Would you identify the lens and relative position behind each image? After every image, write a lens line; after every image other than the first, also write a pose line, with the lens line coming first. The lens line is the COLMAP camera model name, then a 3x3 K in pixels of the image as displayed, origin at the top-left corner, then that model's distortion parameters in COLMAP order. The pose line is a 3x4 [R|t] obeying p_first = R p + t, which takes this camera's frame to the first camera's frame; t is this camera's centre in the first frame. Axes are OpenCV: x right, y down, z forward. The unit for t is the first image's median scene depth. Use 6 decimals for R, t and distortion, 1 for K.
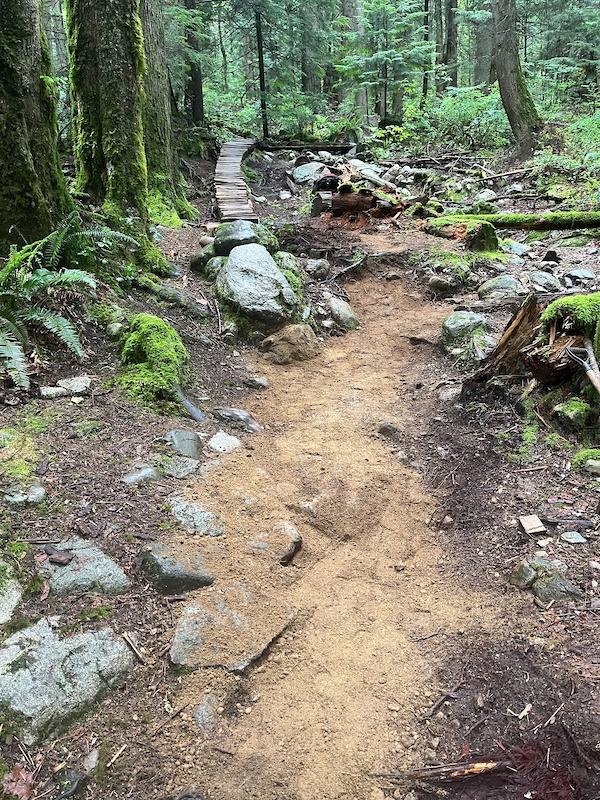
lens RADIAL K [[611.8, 0, 308.8], [0, 611.8, 402.3], [0, 0, 1]] dist [0.029025, 0.000356]
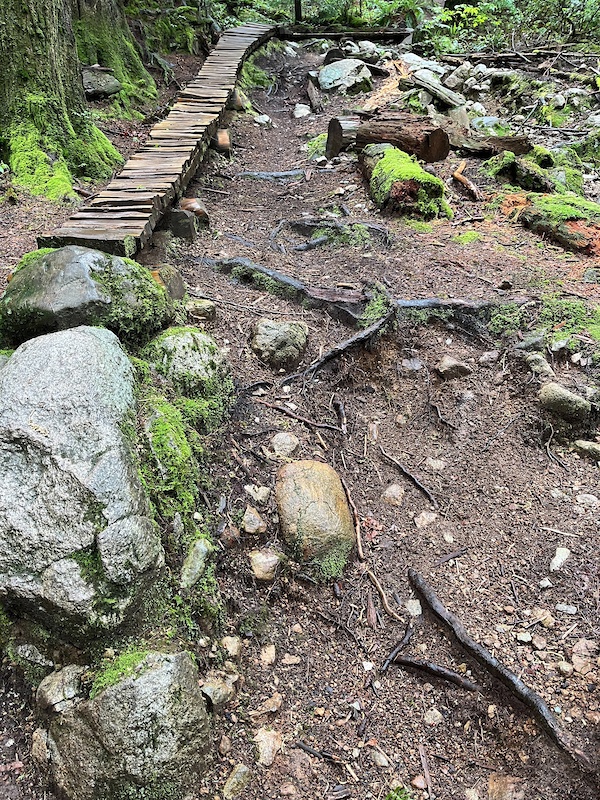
lens RADIAL K [[610.8, 0, 300.0], [0, 610.8, 400.0], [0, 0, 1]] dist [0.096226, -0.135413]
pose [[0.995705, 0.048312, -0.078981, 0.028011], [-0.036668, 0.989081, 0.142740, -0.102570], [0.085015, -0.139231, 0.986604, 0.236624]]
